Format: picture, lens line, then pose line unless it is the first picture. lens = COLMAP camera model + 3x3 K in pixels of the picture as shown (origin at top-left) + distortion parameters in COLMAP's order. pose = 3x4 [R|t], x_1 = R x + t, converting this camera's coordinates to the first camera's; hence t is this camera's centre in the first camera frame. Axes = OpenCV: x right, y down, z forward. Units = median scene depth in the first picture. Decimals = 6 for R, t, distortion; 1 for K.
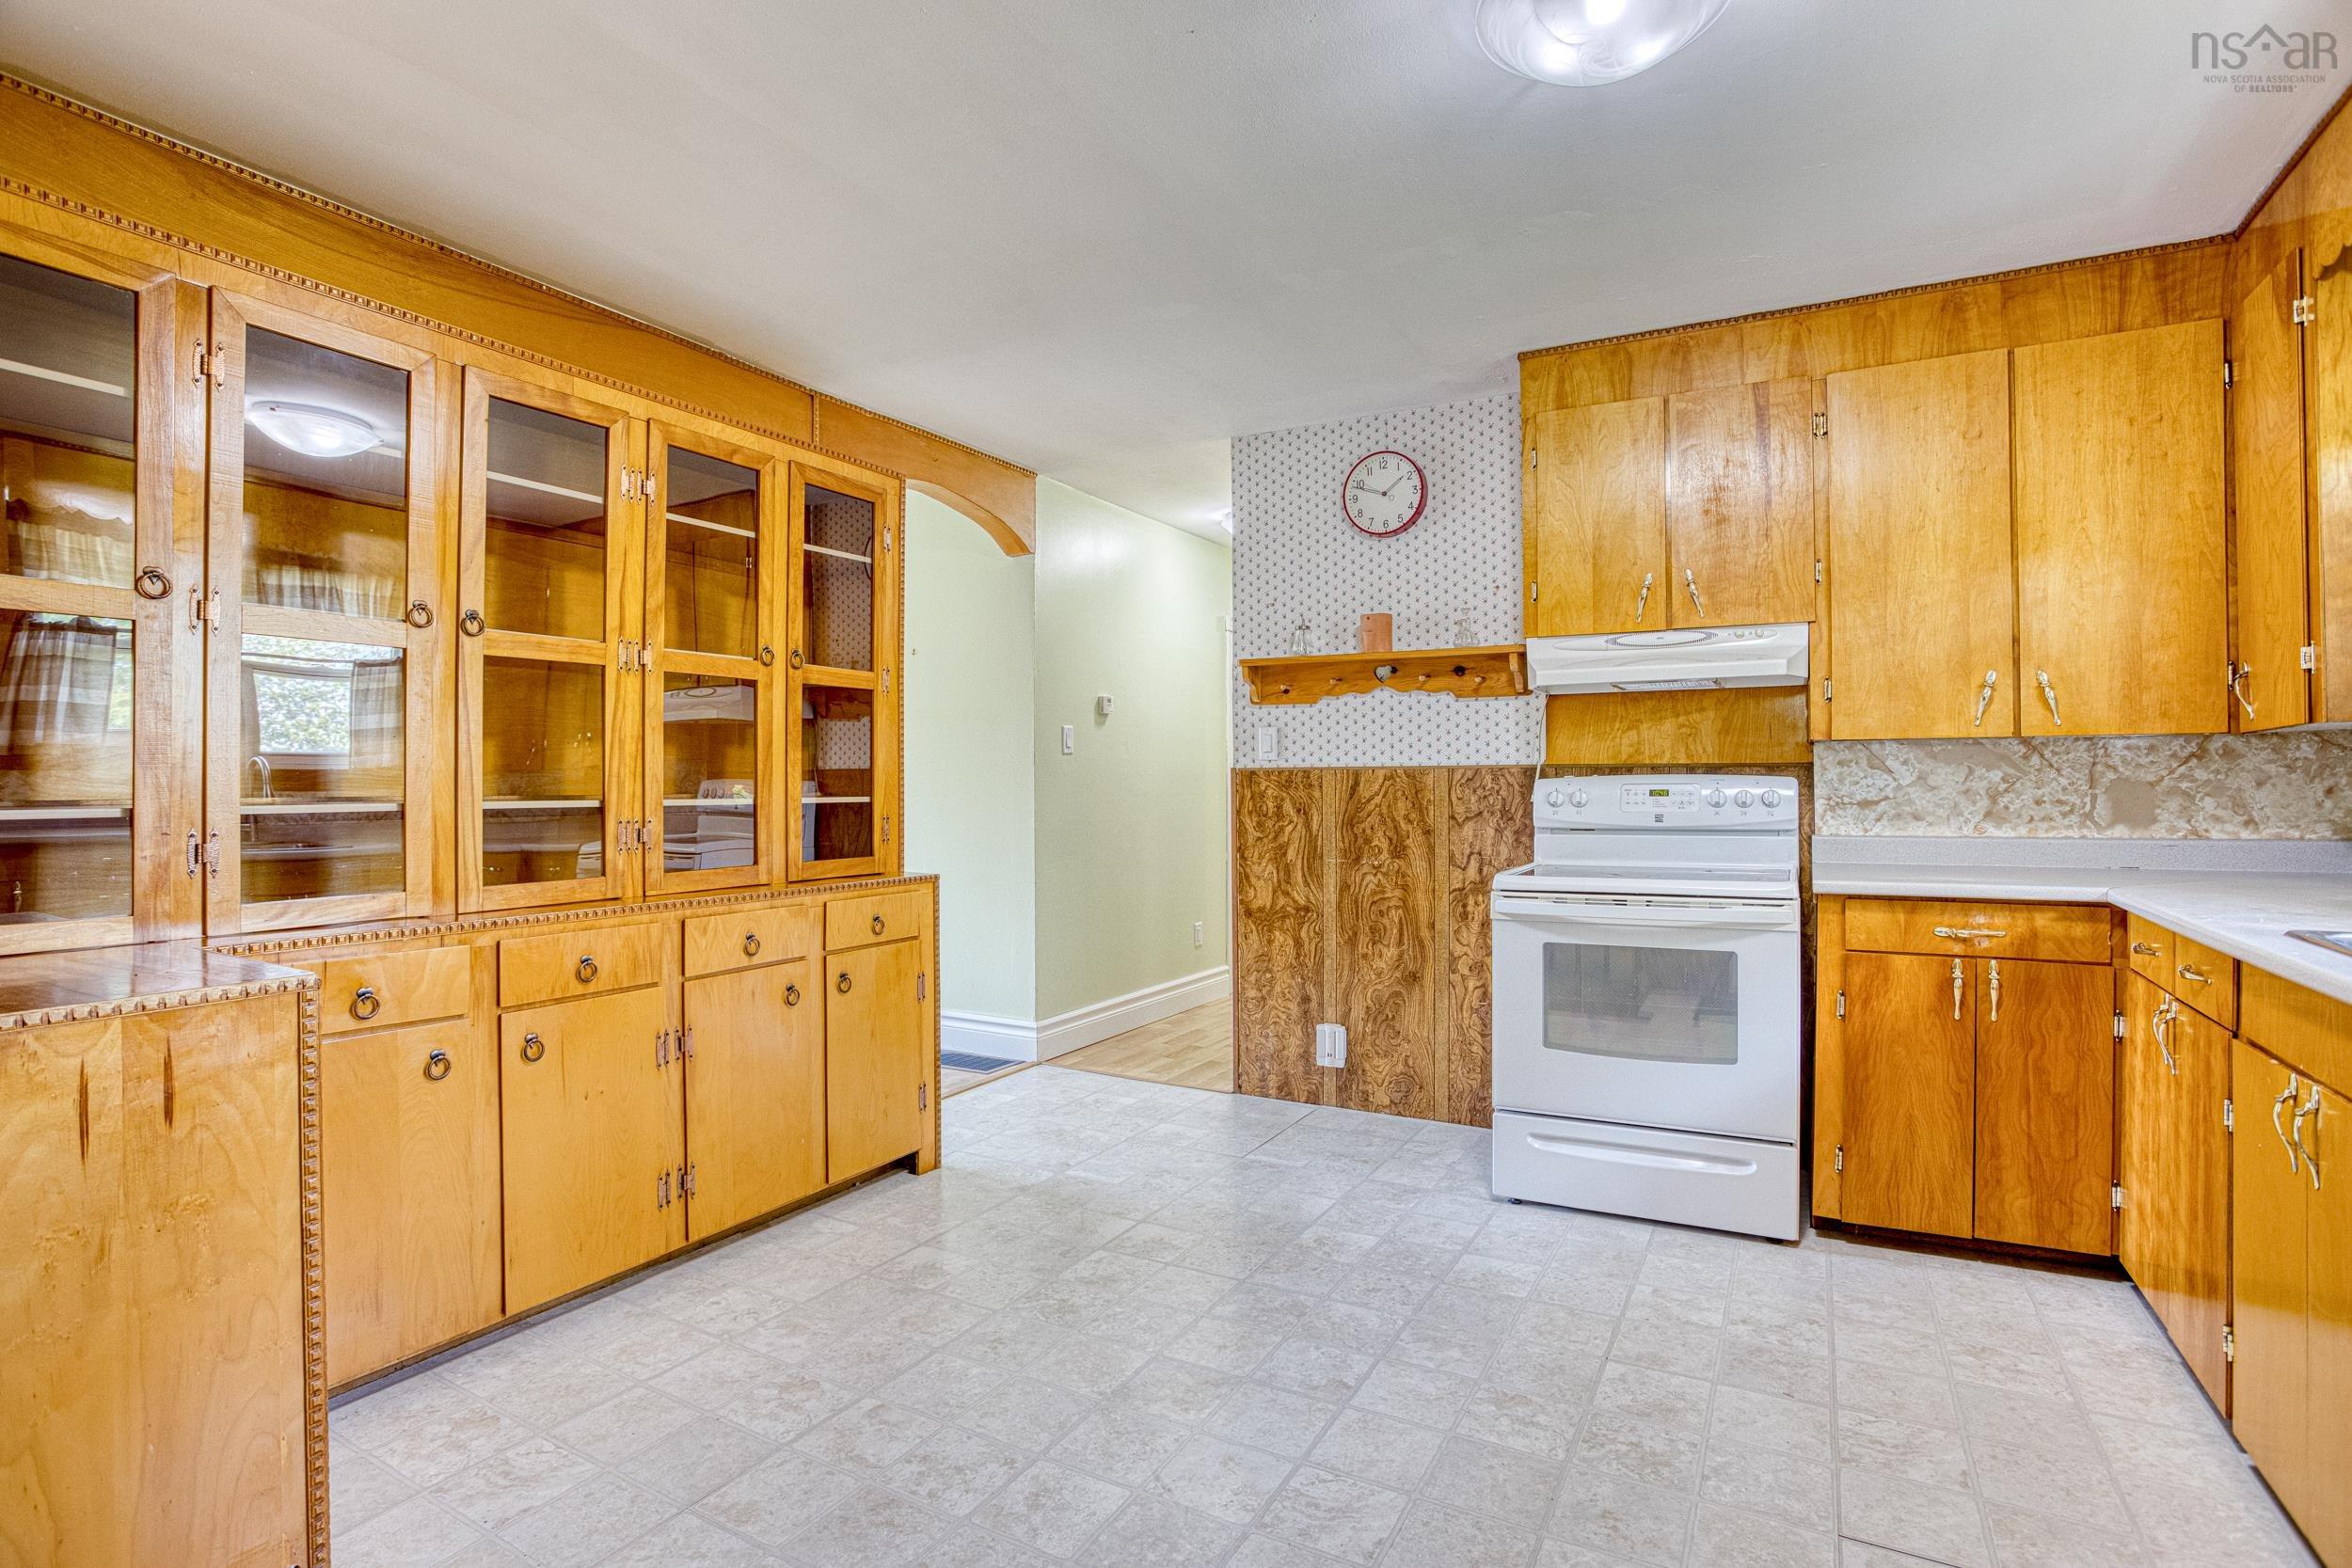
lens RADIAL K [[1143.5, 0, 1176.8], [0, 1143.5, 764.5], [0, 0, 1]] dist [-0.070531, 0.028163]
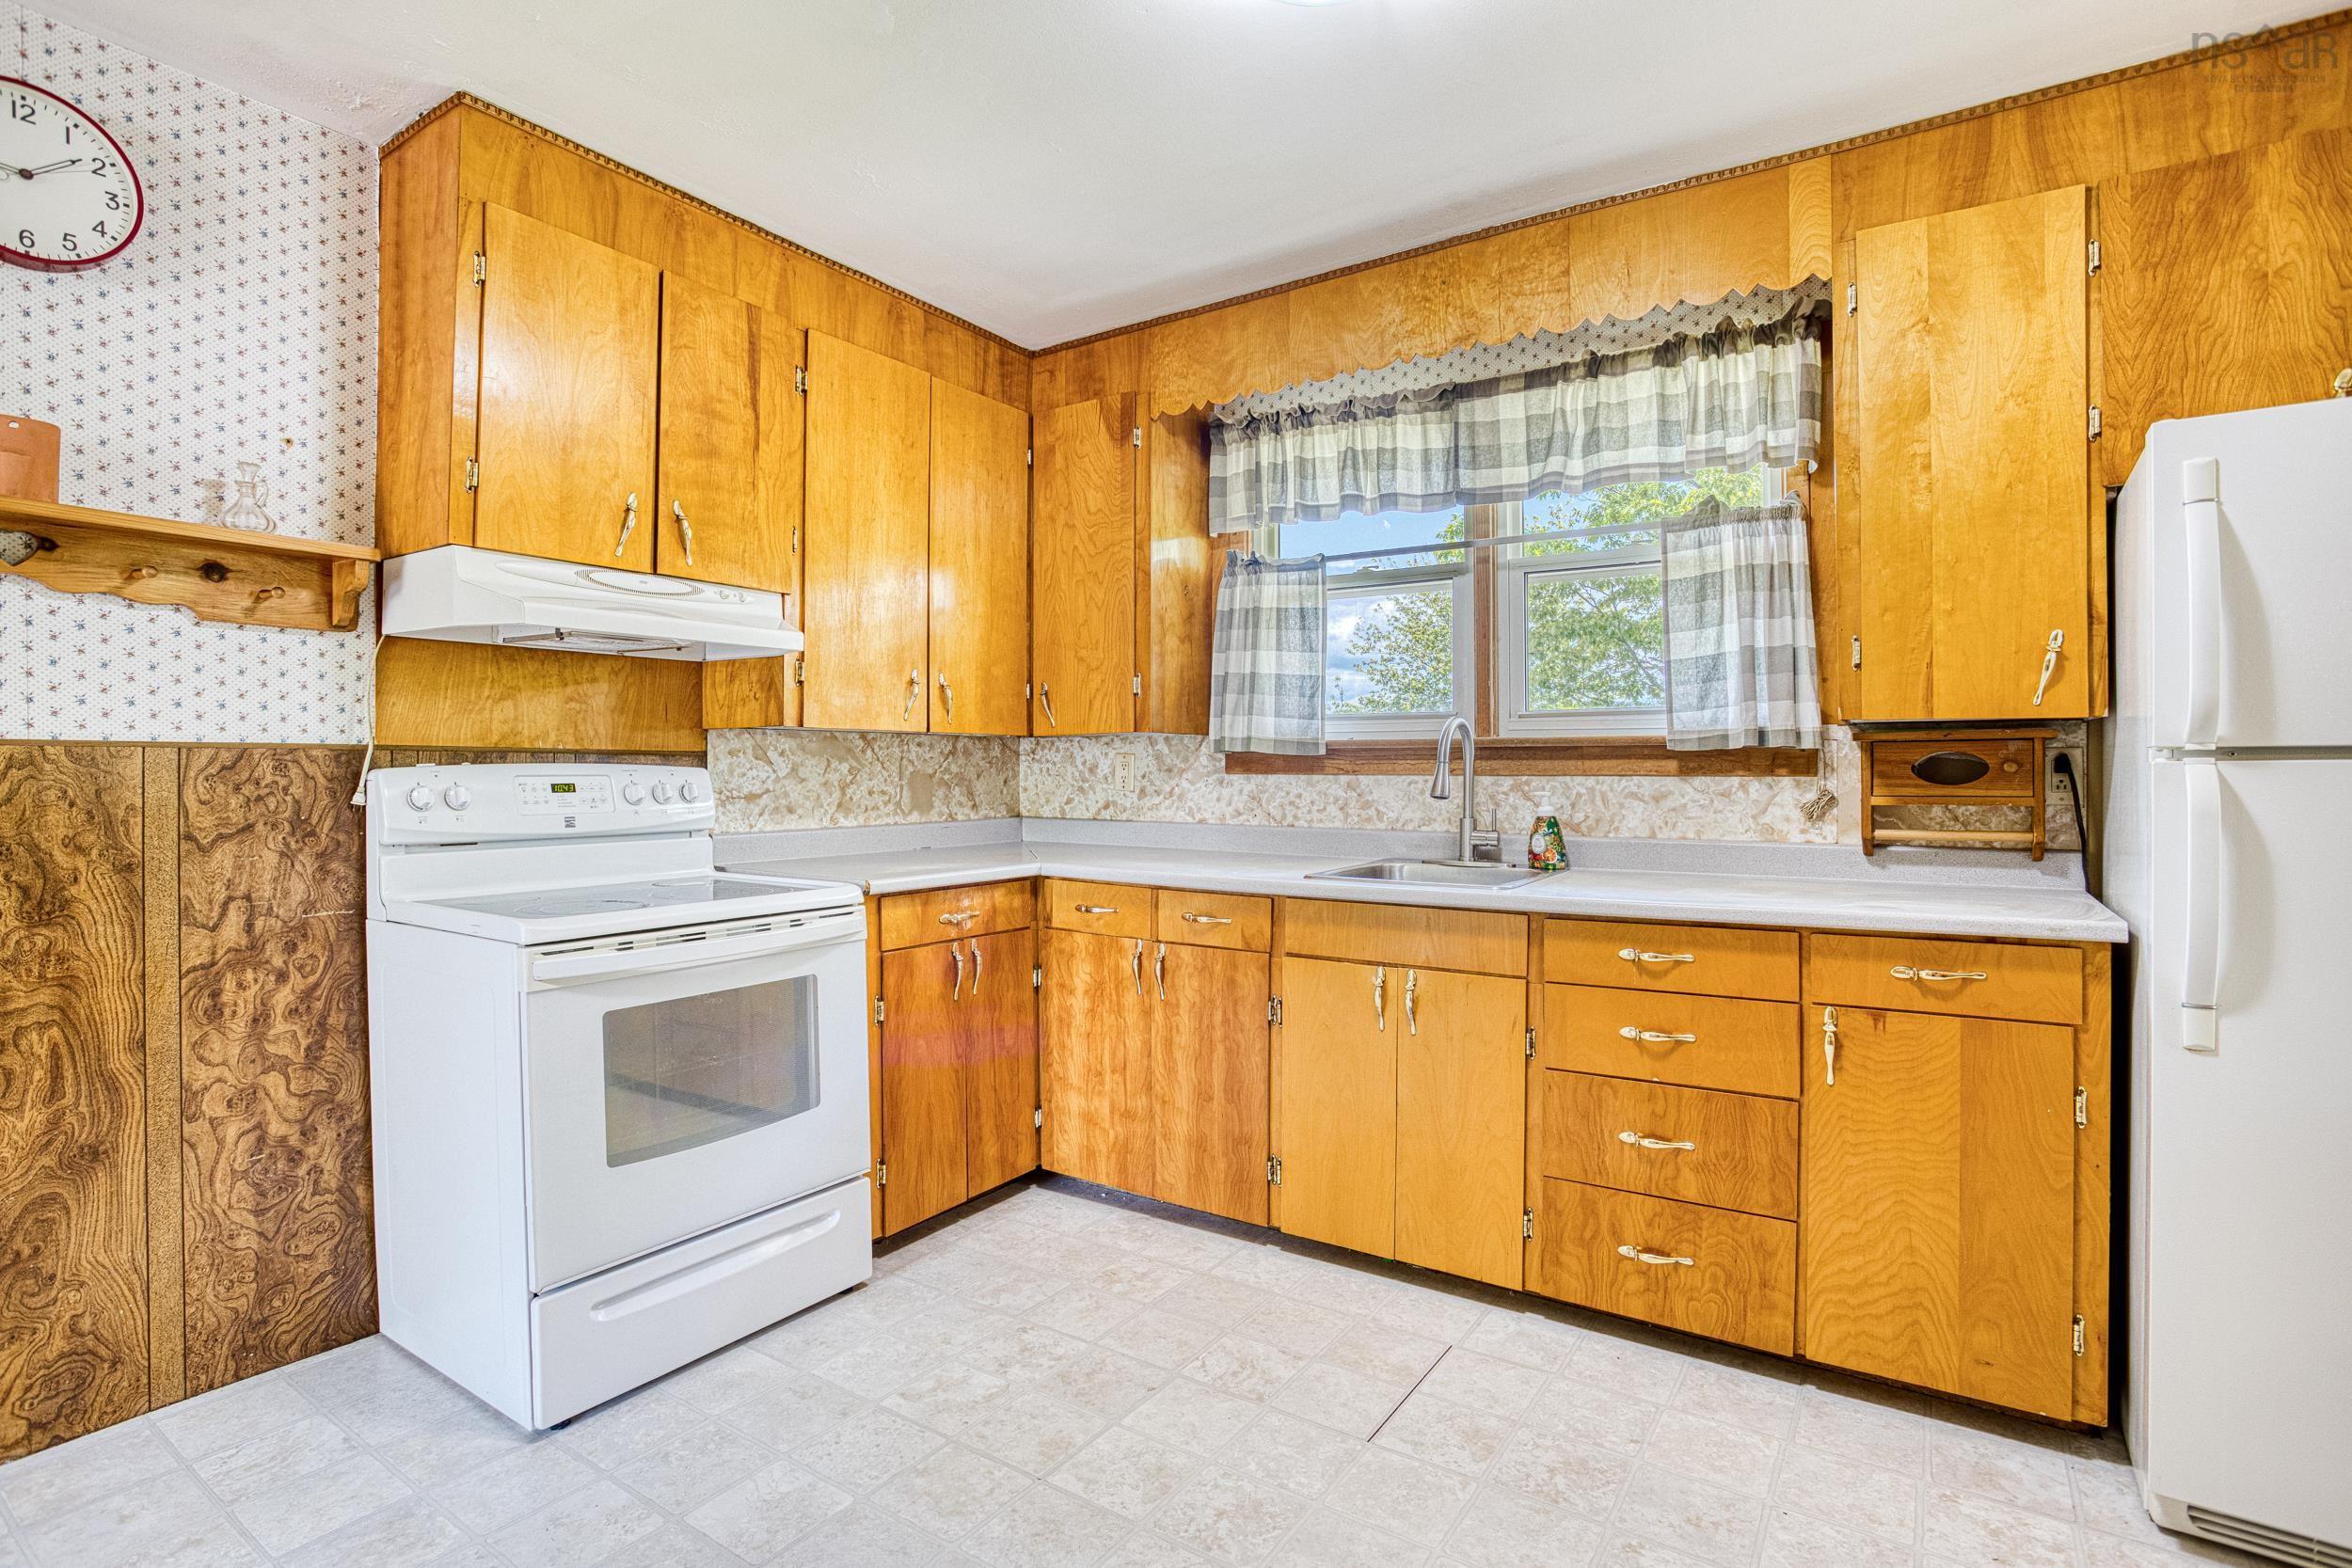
lens RADIAL K [[1143.5, 0, 1164.8], [0, 1143.5, 773.7], [0, 0, 1]] dist [-0.070531, 0.028163]
pose [[0.086396, 0.002109, 0.996259, -0.334688], [-0.015890, 0.999873, -0.000739, 0.012494], [-0.996134, -0.015767, 0.086419, 0.672898]]
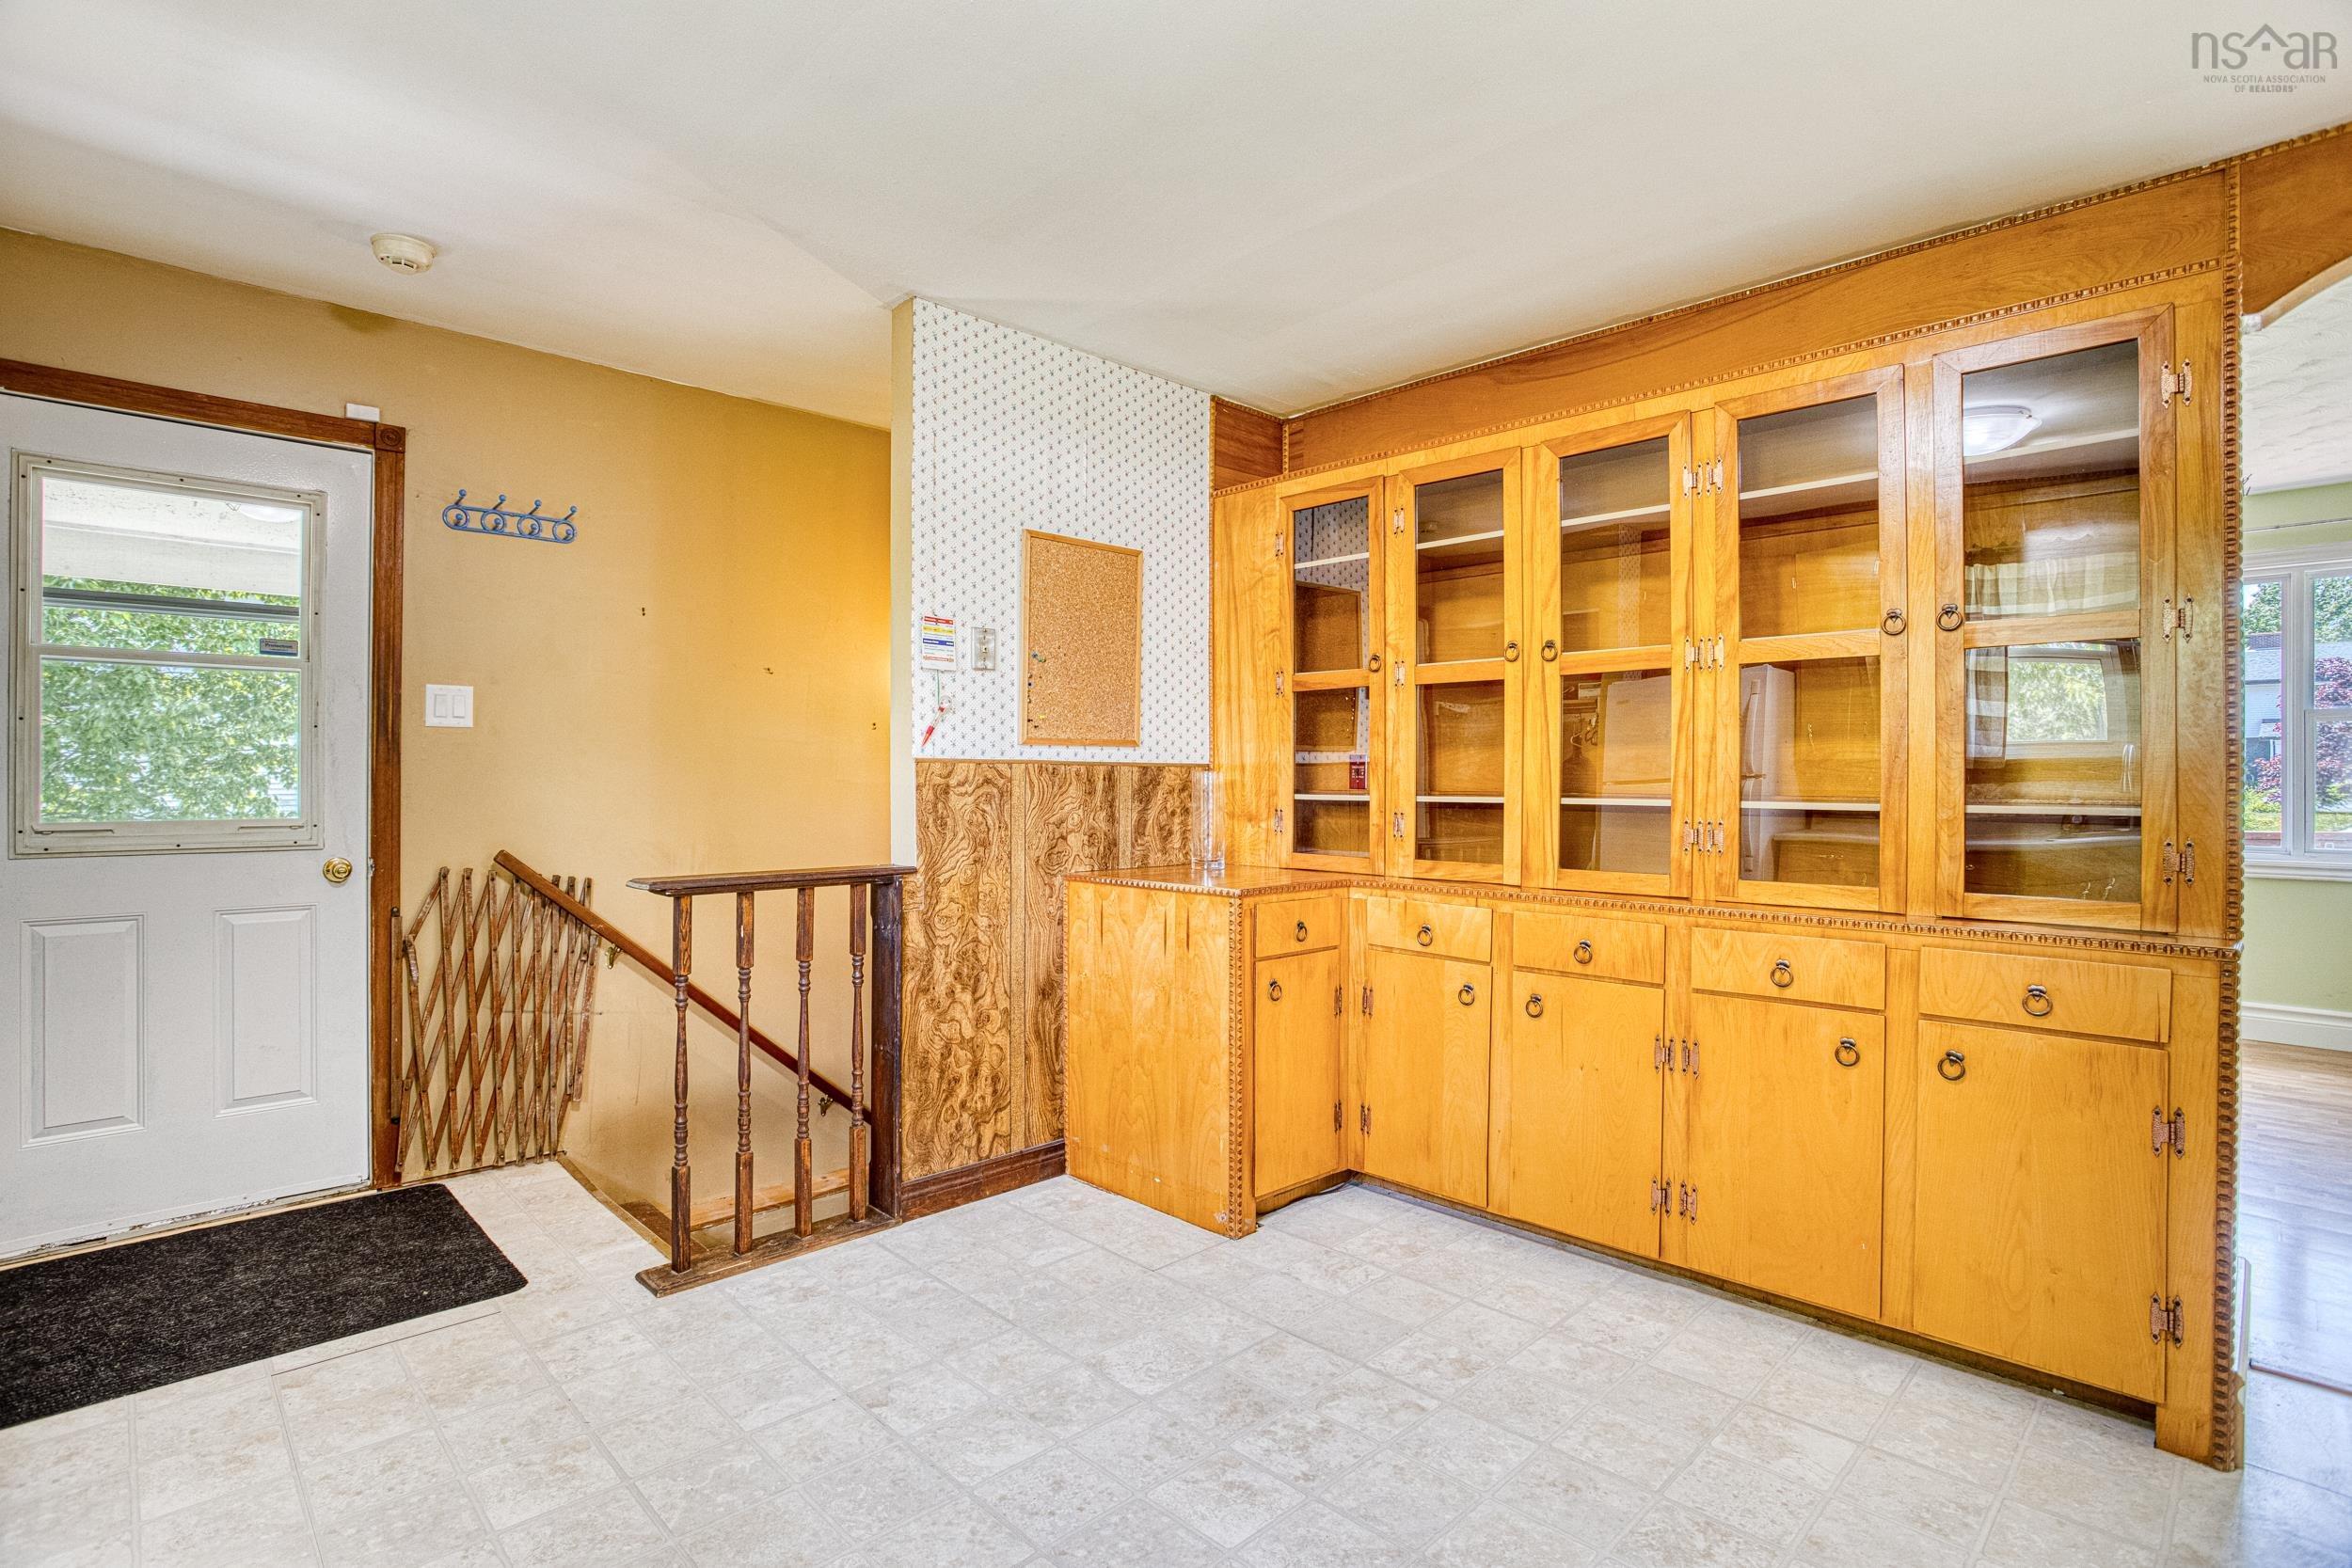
lens RADIAL K [[1143.5, 0, 1170.2], [0, 1143.5, 778.7], [0, 0, 1]] dist [-0.070531, 0.028163]
pose [[-0.282230, 0.001063, -0.959346, 0.557672], [0.011203, 0.999935, -0.002188, 0.009072], [0.959281, -0.011365, -0.282224, 0.792393]]
